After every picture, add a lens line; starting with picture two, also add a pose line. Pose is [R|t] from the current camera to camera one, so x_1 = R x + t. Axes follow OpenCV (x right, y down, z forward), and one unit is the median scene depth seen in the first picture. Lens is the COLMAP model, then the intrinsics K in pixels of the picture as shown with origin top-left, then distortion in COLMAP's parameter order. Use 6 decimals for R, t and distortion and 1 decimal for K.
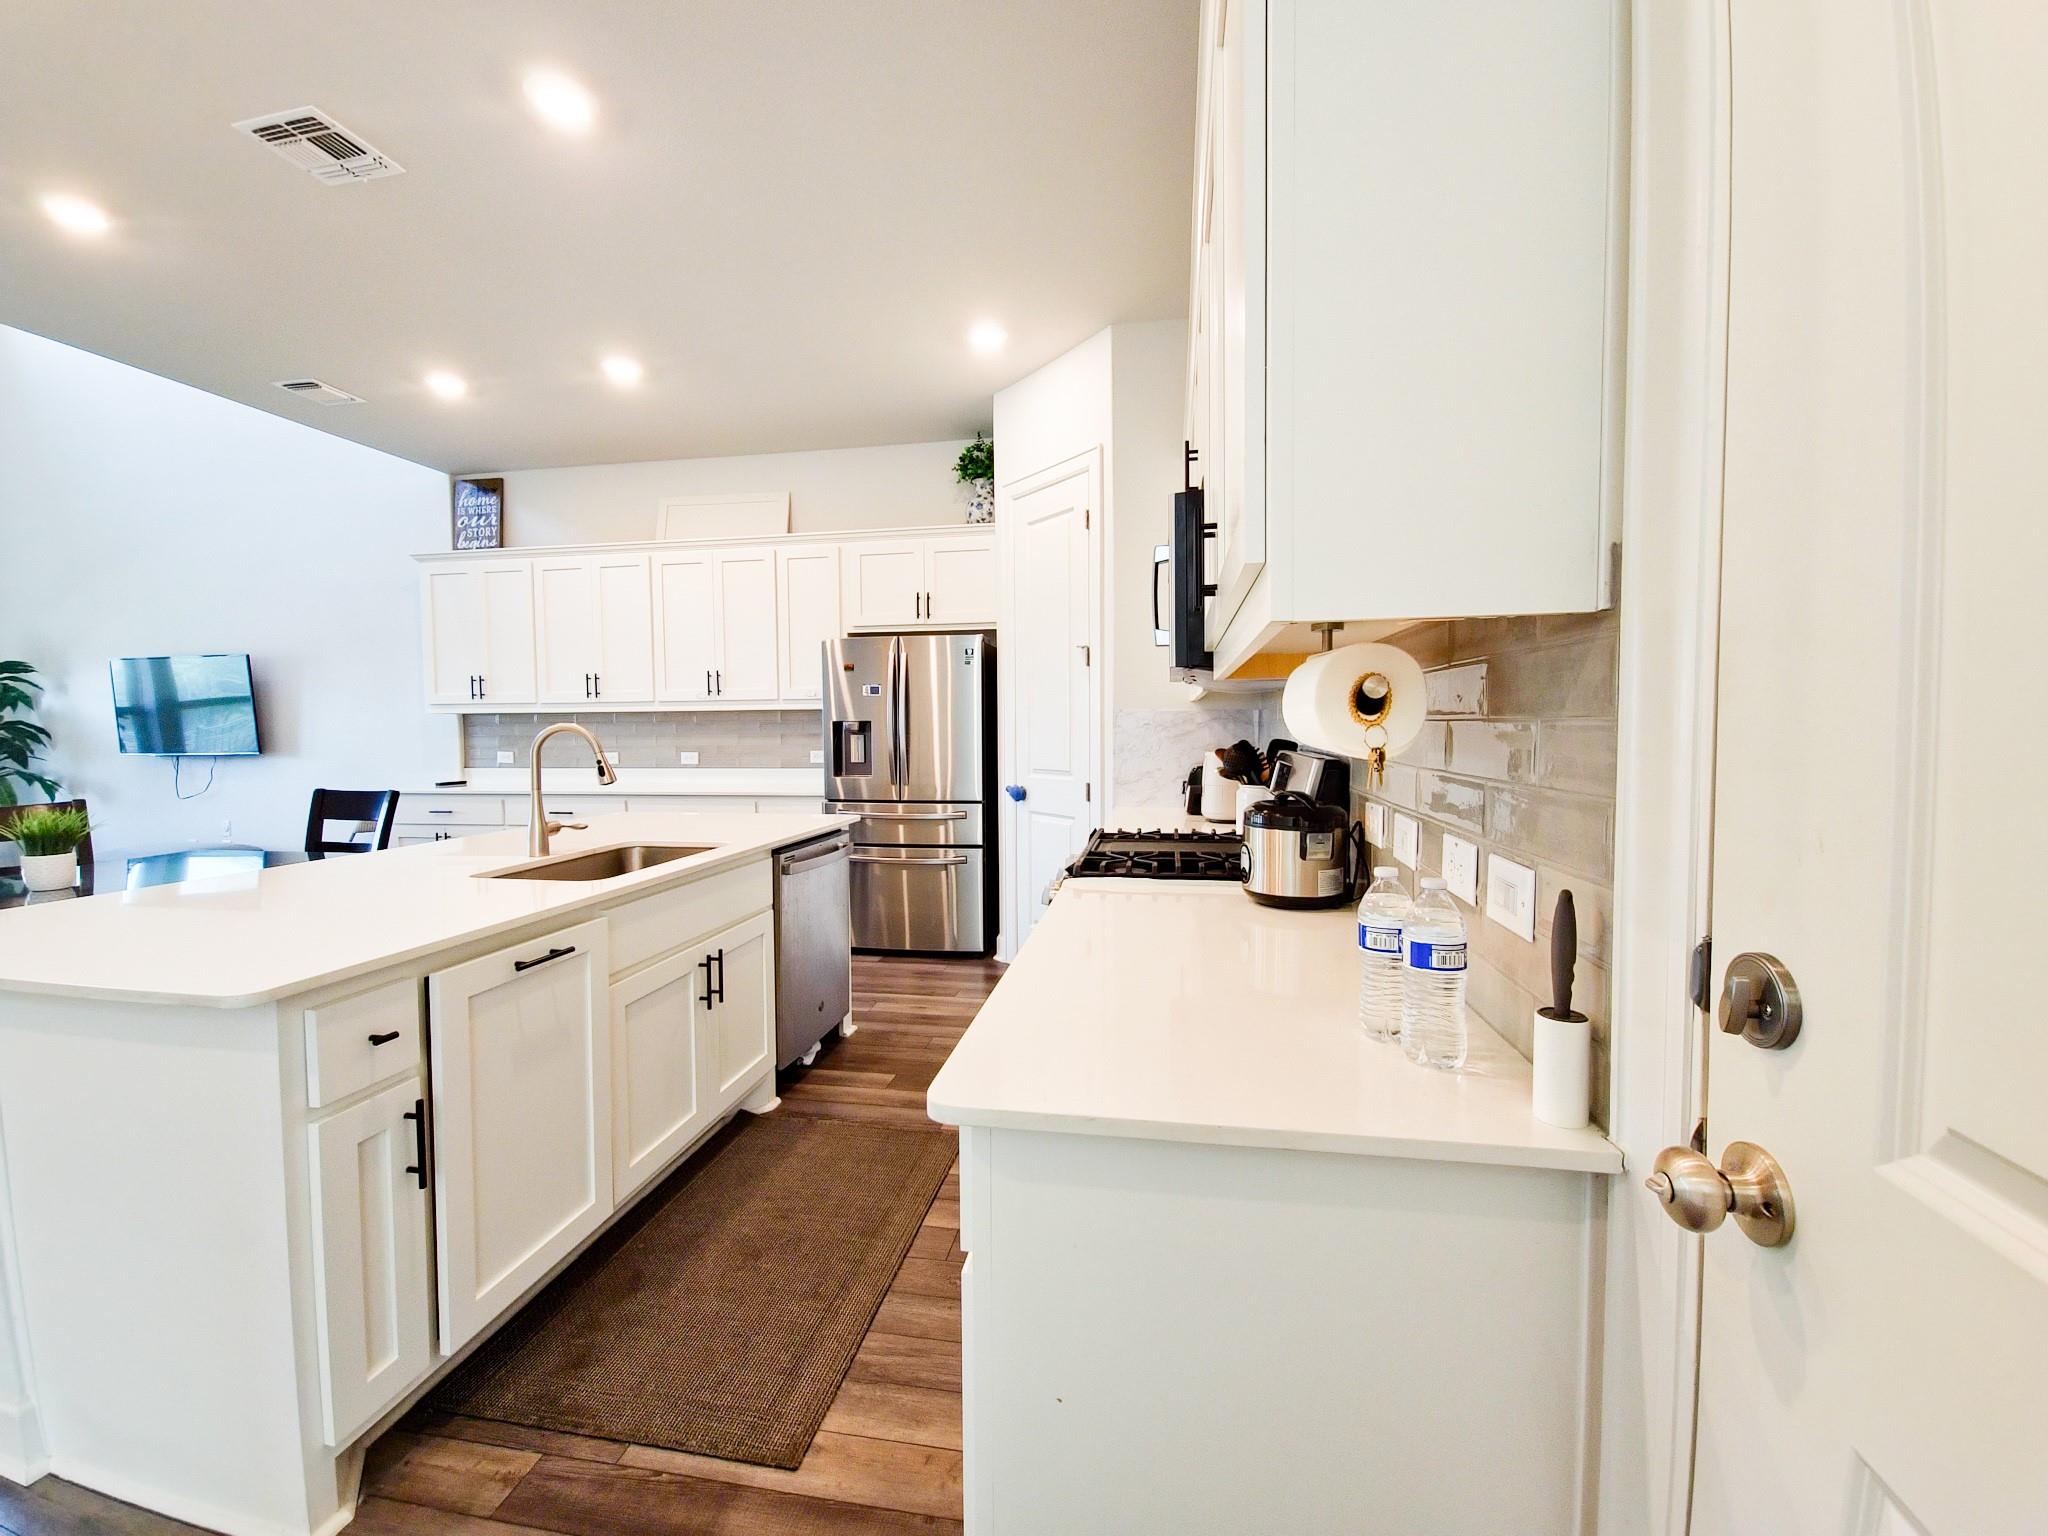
lens RADIAL K [[840.3, 0, 1022.1], [0, 840.3, 764.1], [0, 0, 1]] dist [0.006084, -0.004870]
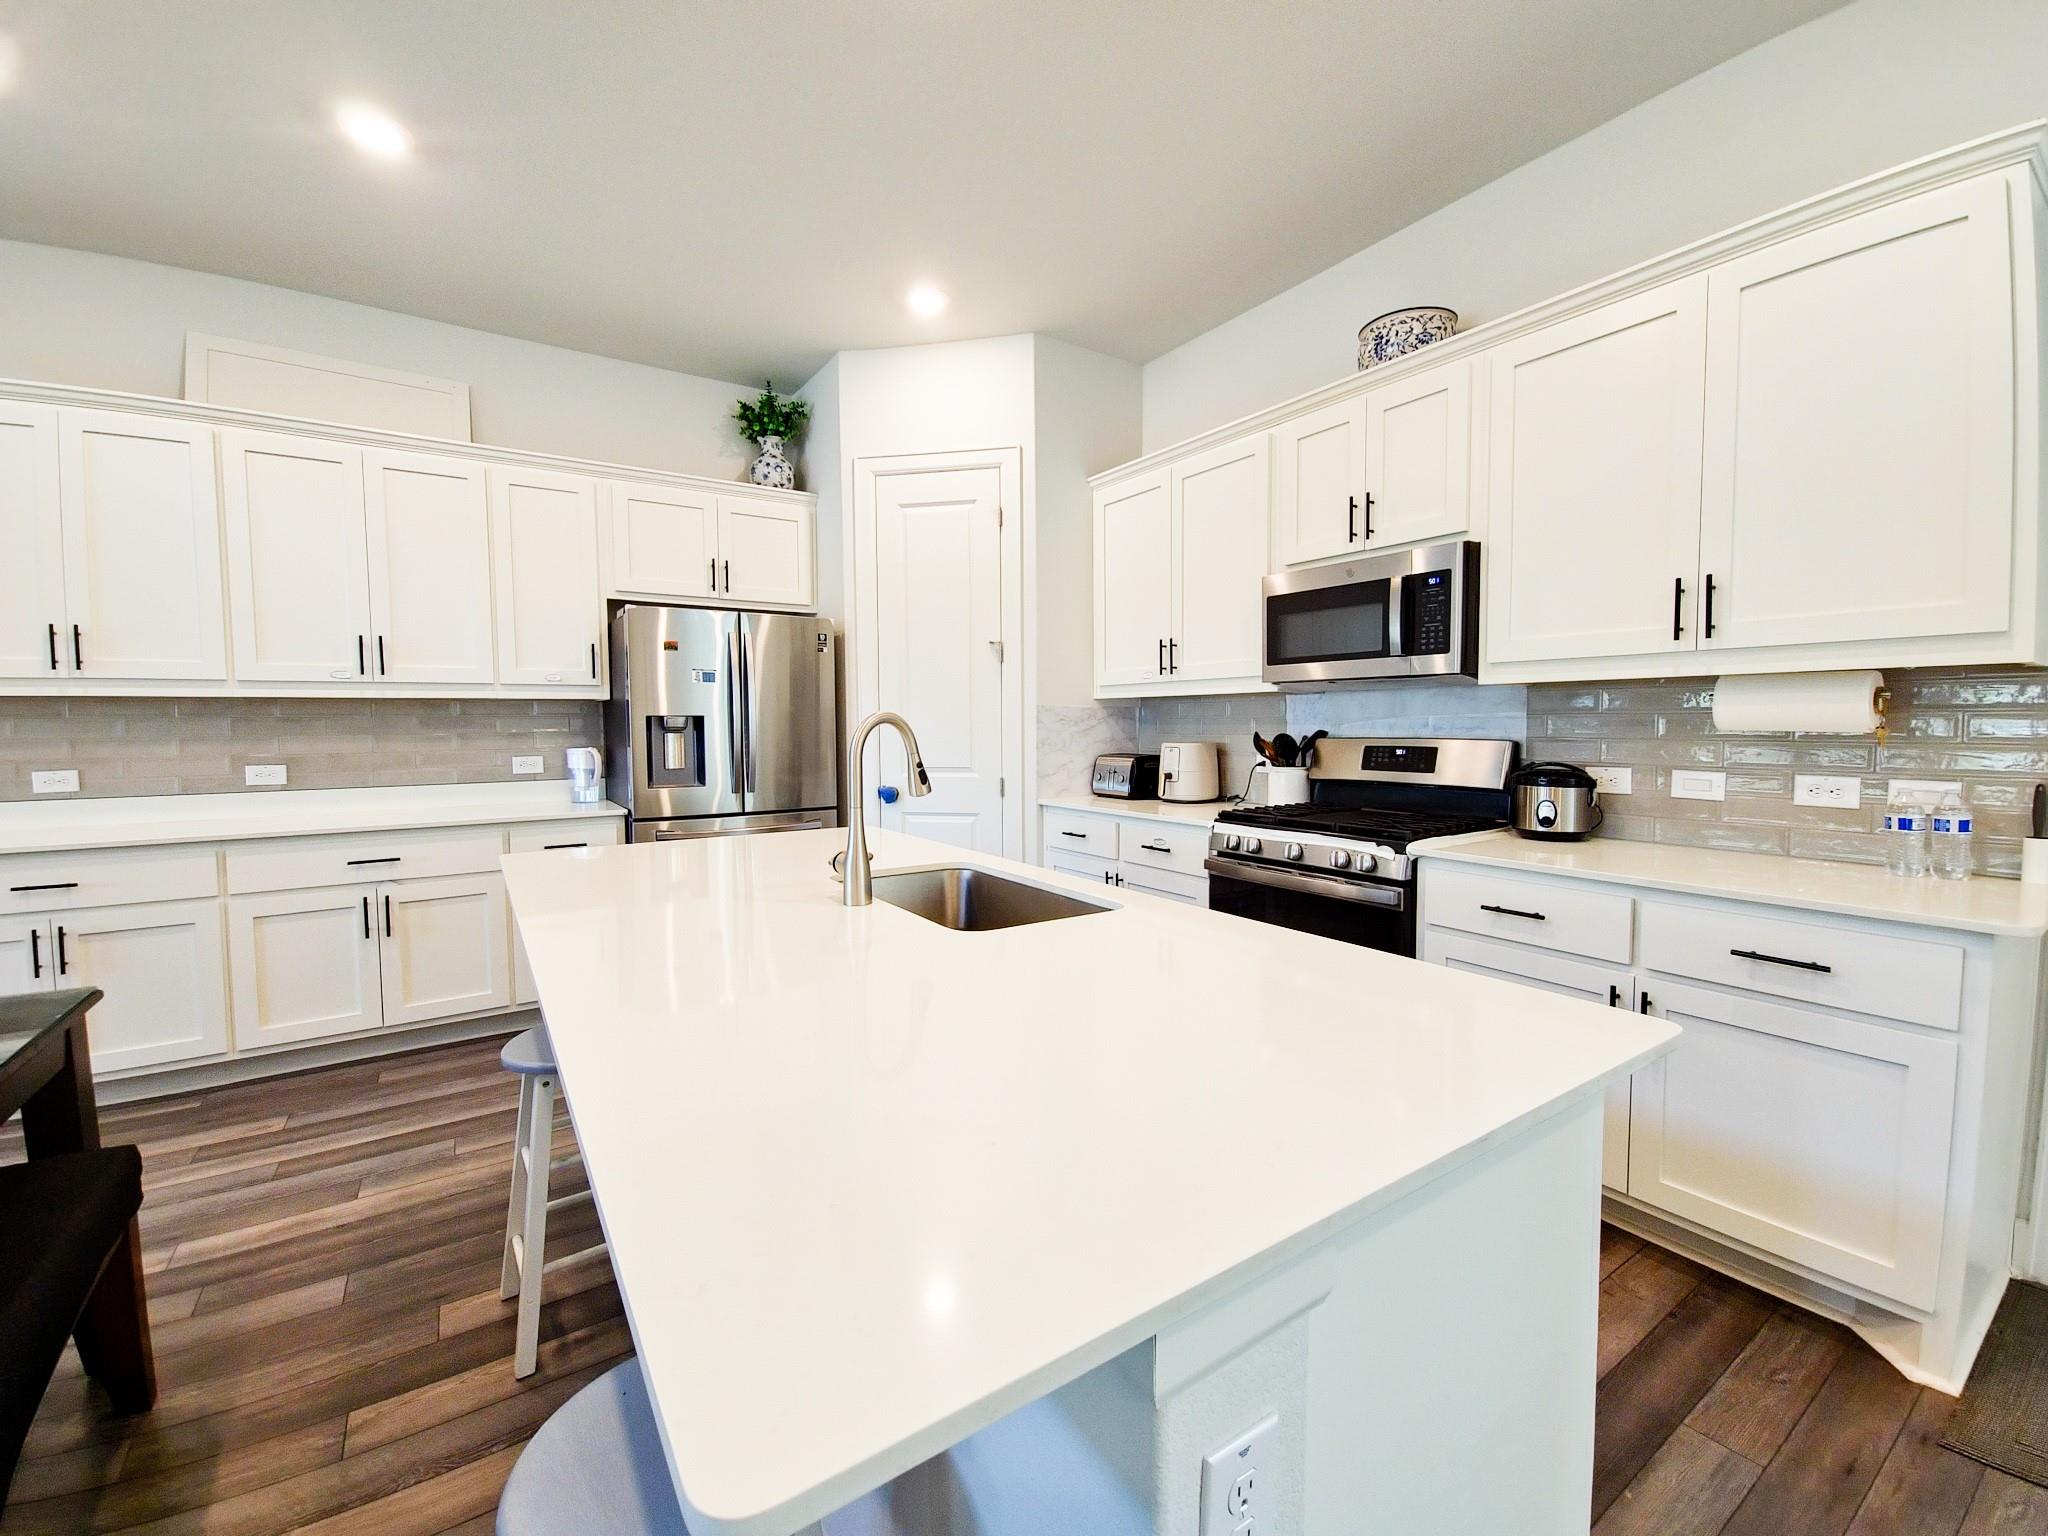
lens RADIAL K [[840.3, 0, 1022.1], [0, 840.3, 764.1], [0, 0, 1]] dist [0.006084, -0.004870]
pose [[0.720822, -0.033178, 0.692326, -0.477239], [0.033733, 0.999349, 0.012769, -0.004955], [-0.692299, 0.014150, 0.721472, 0.203768]]
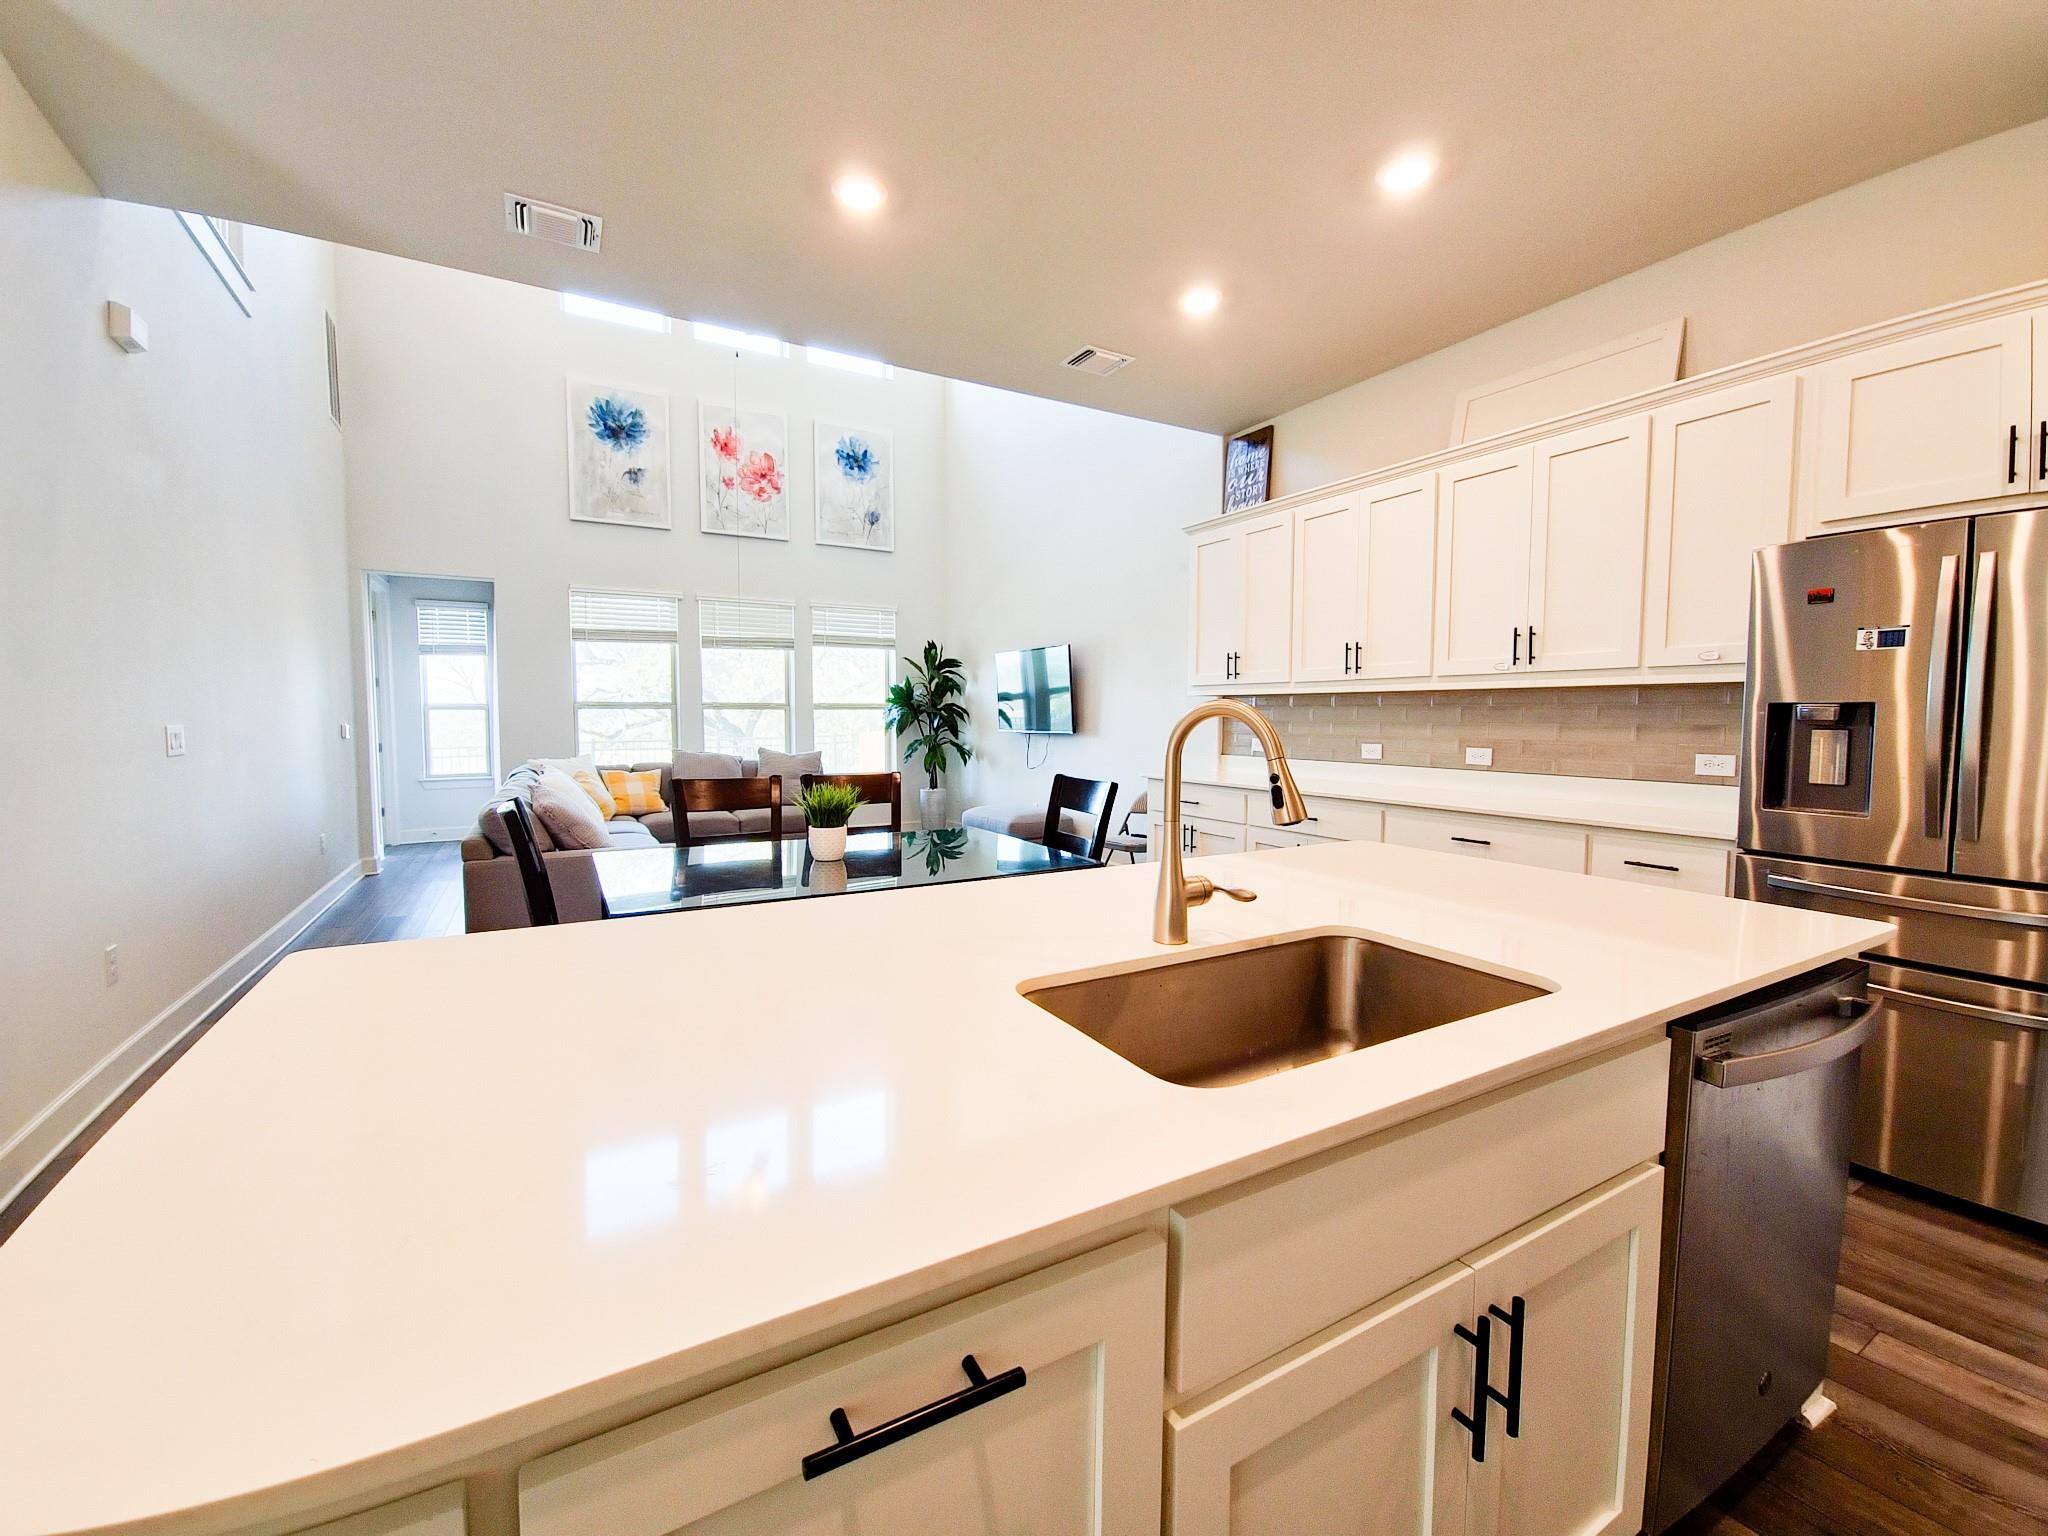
lens RADIAL K [[840.3, 0, 1022.1], [0, 840.3, 764.1], [0, 0, 1]] dist [0.006084, -0.004870]
pose [[0.638514, 0.055586, -0.767600, -0.109953], [-0.042880, 0.998408, 0.036631, -0.011342], [0.768415, 0.009525, 0.639881, 0.286274]]
